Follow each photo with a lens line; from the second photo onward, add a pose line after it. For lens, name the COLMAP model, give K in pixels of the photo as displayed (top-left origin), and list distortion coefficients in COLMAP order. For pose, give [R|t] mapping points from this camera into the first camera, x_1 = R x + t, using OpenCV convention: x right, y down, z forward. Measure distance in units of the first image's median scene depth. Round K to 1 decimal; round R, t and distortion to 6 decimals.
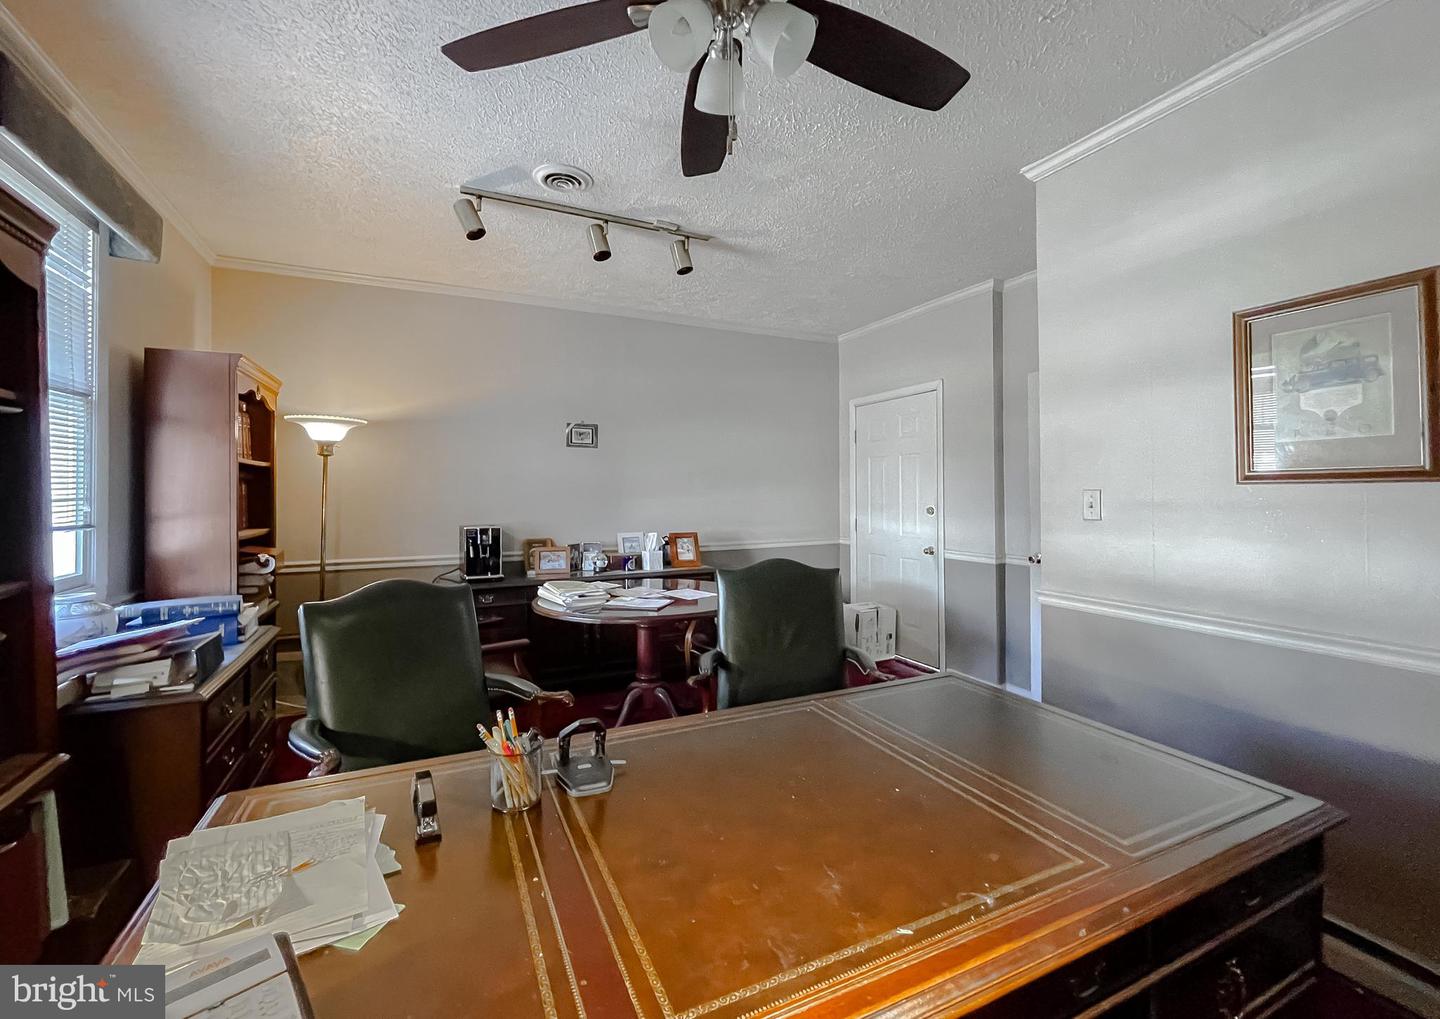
lens RADIAL K [[594.2, 0, 684.7], [0, 594.2, 483.7], [0, 0, 1]] dist [0.001567, 0.000163]
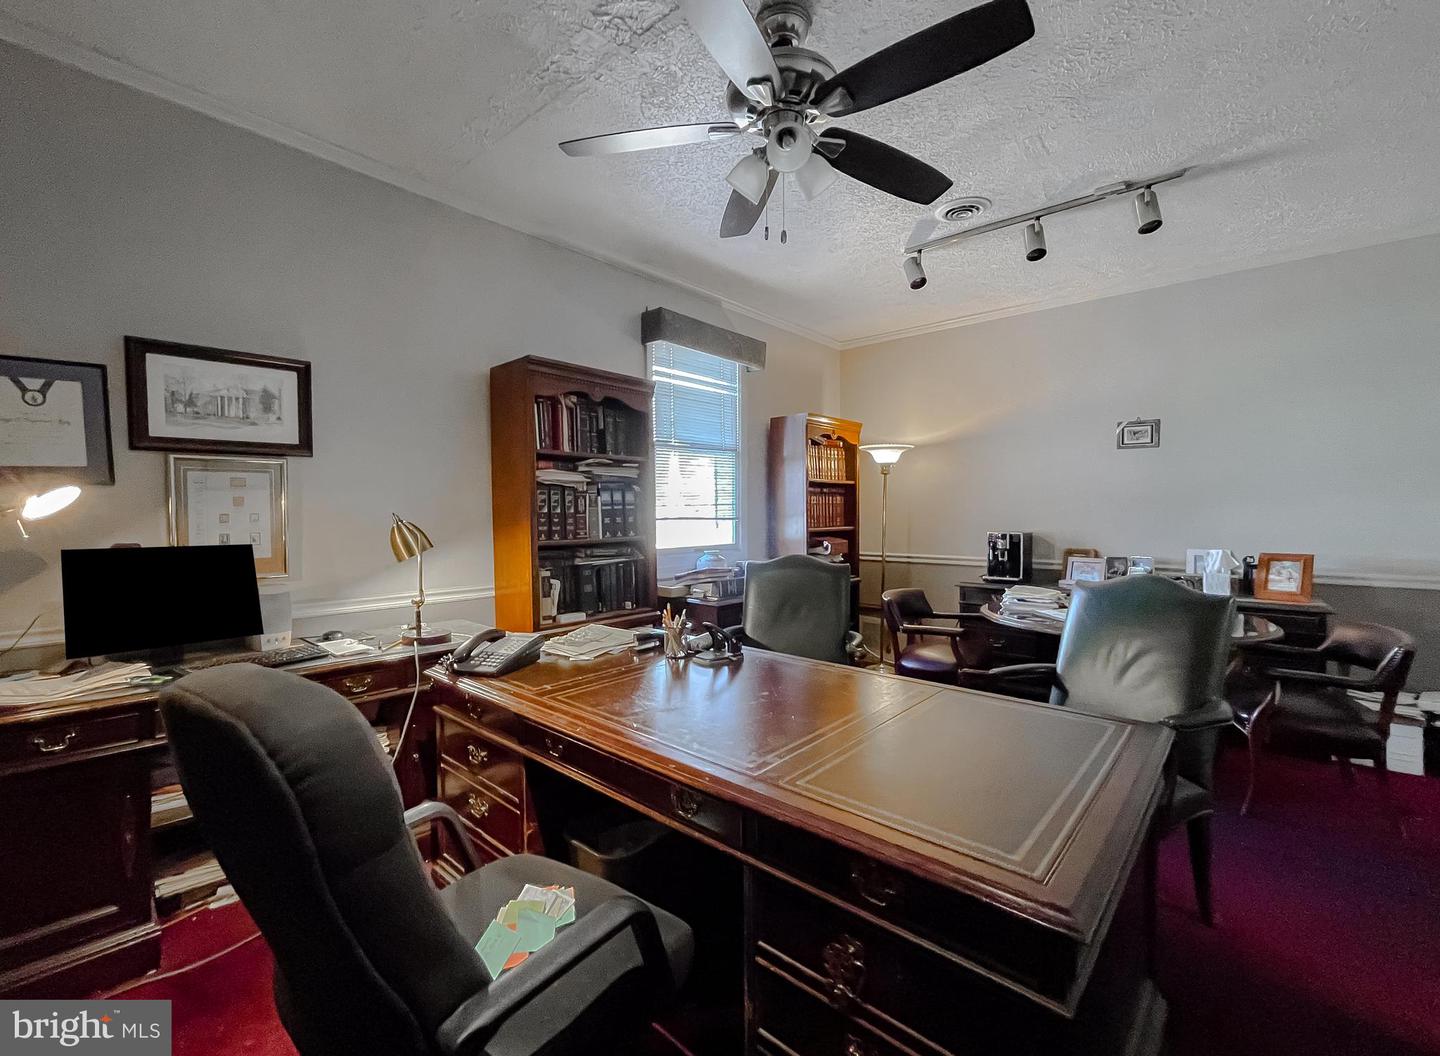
lens RADIAL K [[599.1, 0, 718.6], [0, 599.1, 520.4], [0, 0, 1]] dist [0.000665, 0.000184]
pose [[0.415615, 0.018917, -0.909344, 0.478184], [0.014859, 0.999509, 0.027584, 0.014862], [0.909419, -0.024976, 0.415130, 0.094320]]
